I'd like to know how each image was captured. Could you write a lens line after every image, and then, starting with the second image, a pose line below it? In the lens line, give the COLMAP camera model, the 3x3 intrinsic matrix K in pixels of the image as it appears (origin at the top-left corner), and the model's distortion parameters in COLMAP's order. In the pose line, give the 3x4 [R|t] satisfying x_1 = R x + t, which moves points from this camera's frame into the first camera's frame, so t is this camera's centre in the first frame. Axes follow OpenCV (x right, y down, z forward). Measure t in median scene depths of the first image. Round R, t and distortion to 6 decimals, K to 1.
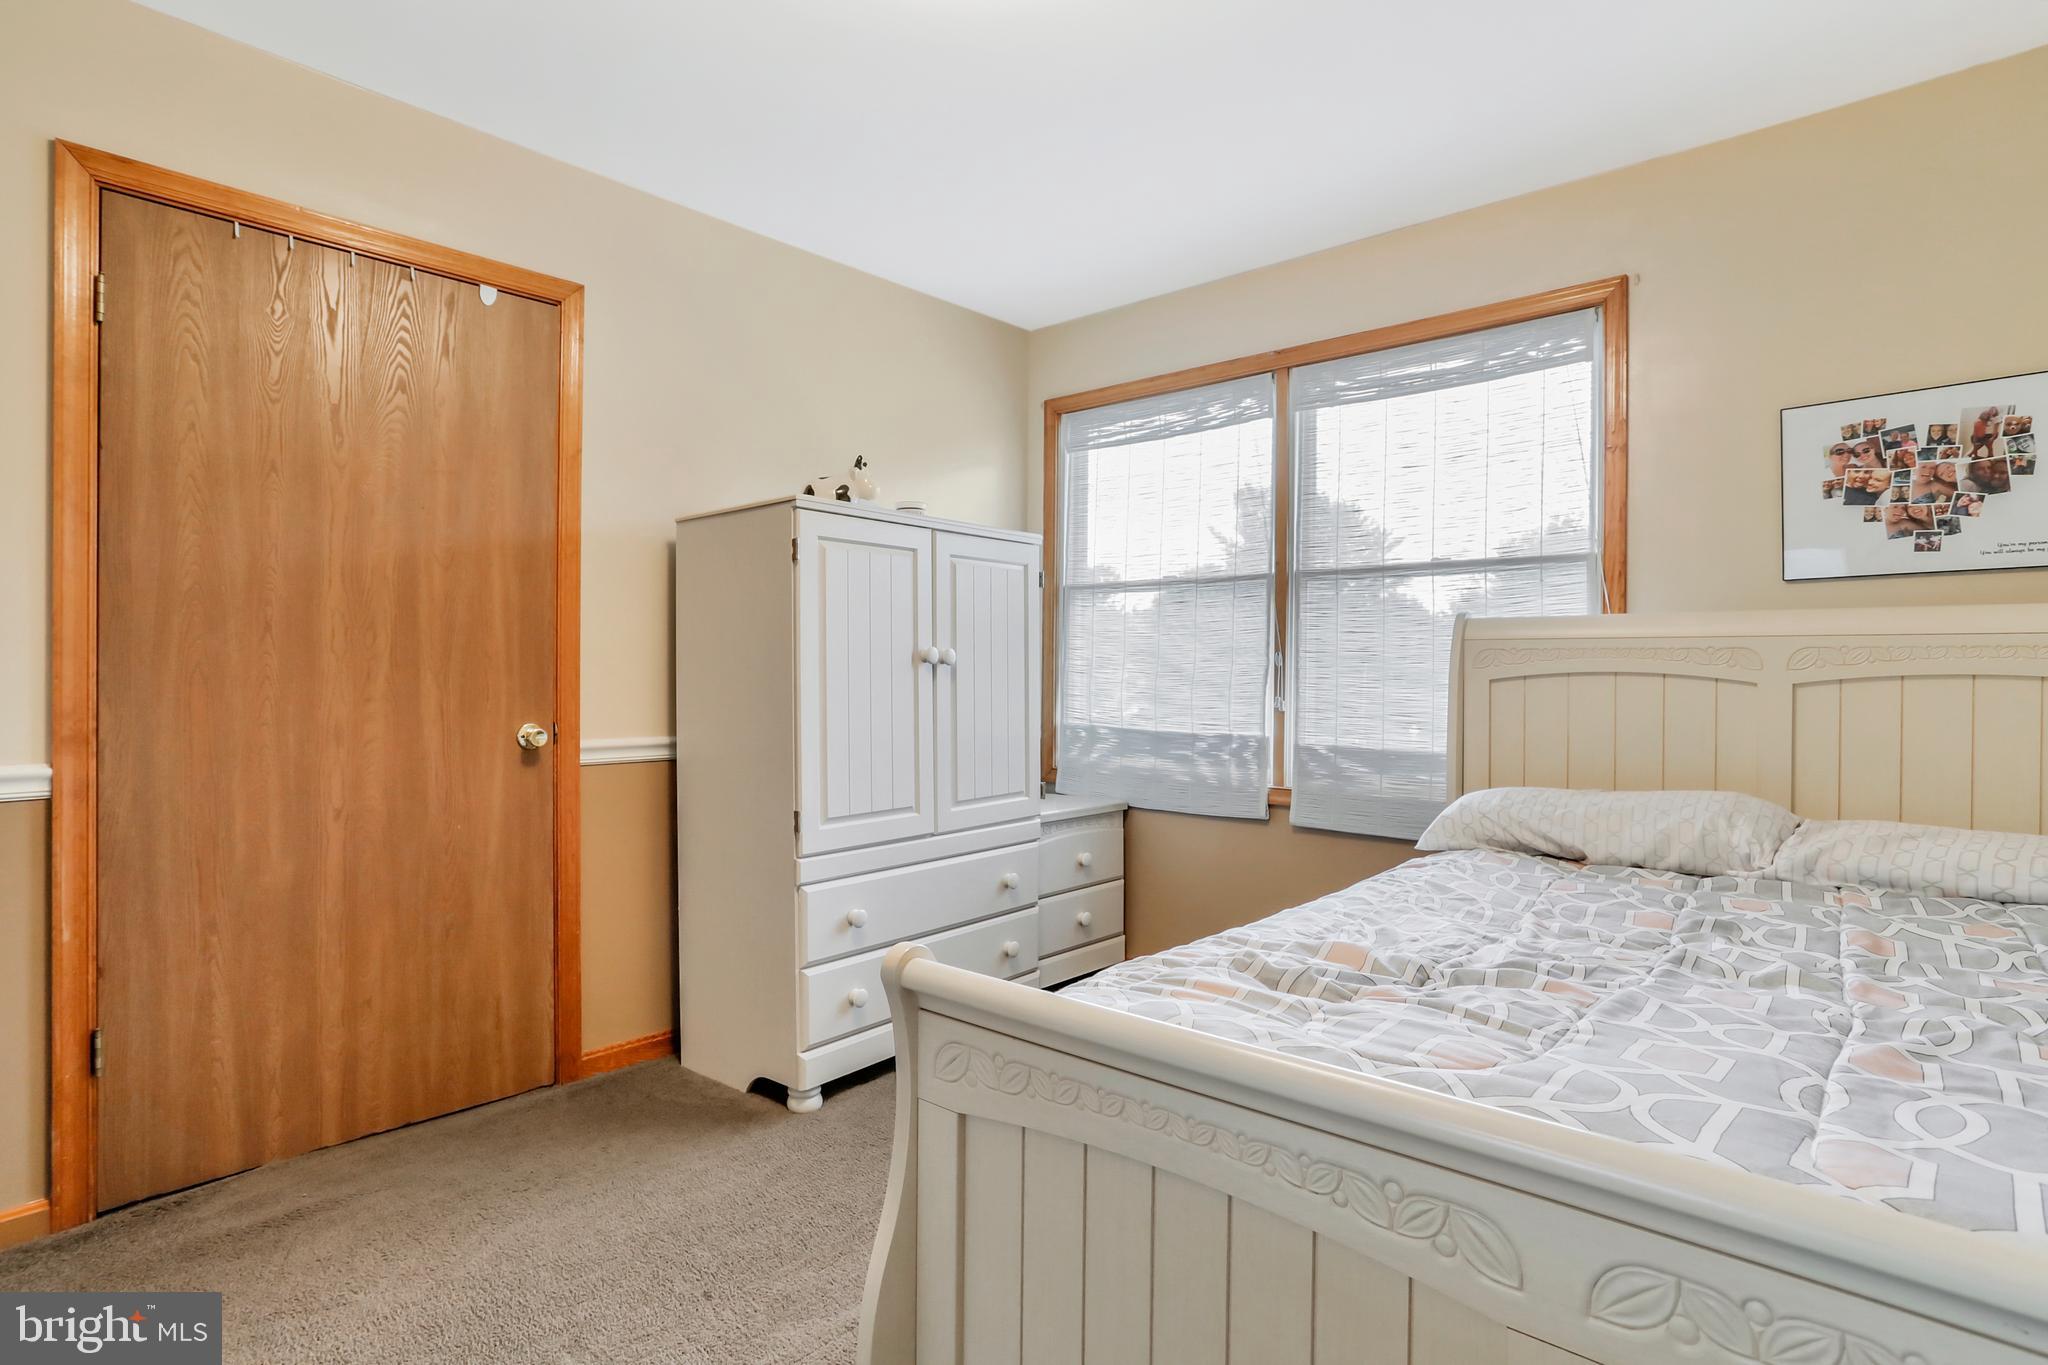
lens RADIAL K [[1004.8, 0, 1025.1], [0, 1004.8, 693.1], [0, 0, 1]] dist [-0.045618, 0.022197]
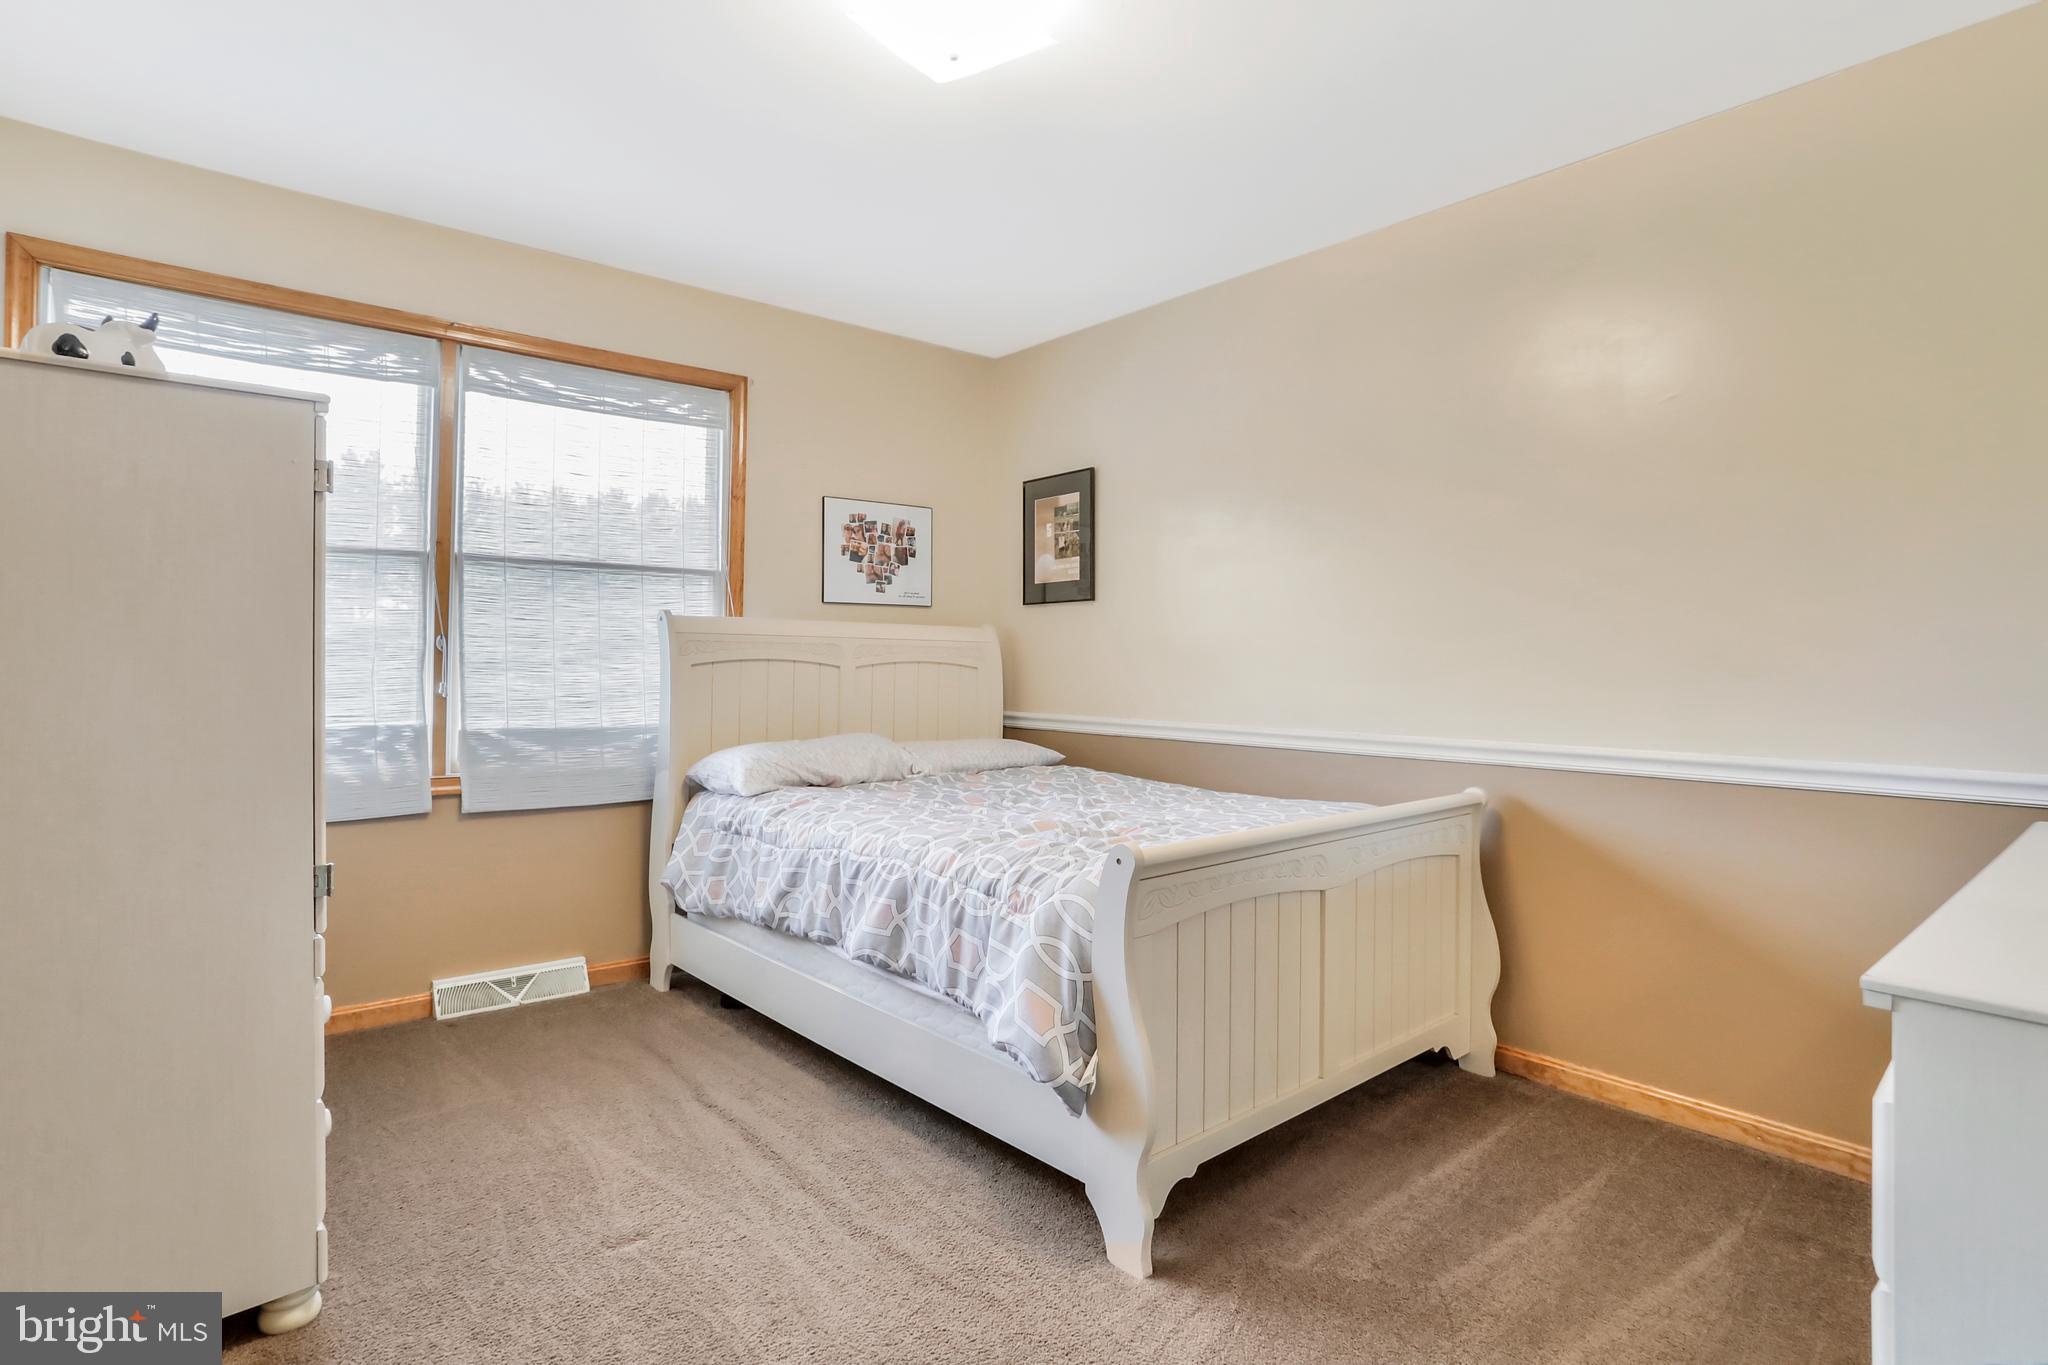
lens RADIAL K [[1004.8, 0, 1023.1], [0, 1004.8, 670.0], [0, 0, 1]] dist [-0.045618, 0.022197]
pose [[0.179415, -0.013522, 0.983681, -0.600261], [0.007913, 0.999893, 0.012302, -0.015915], [-0.983742, 0.005576, 0.179503, 0.291144]]
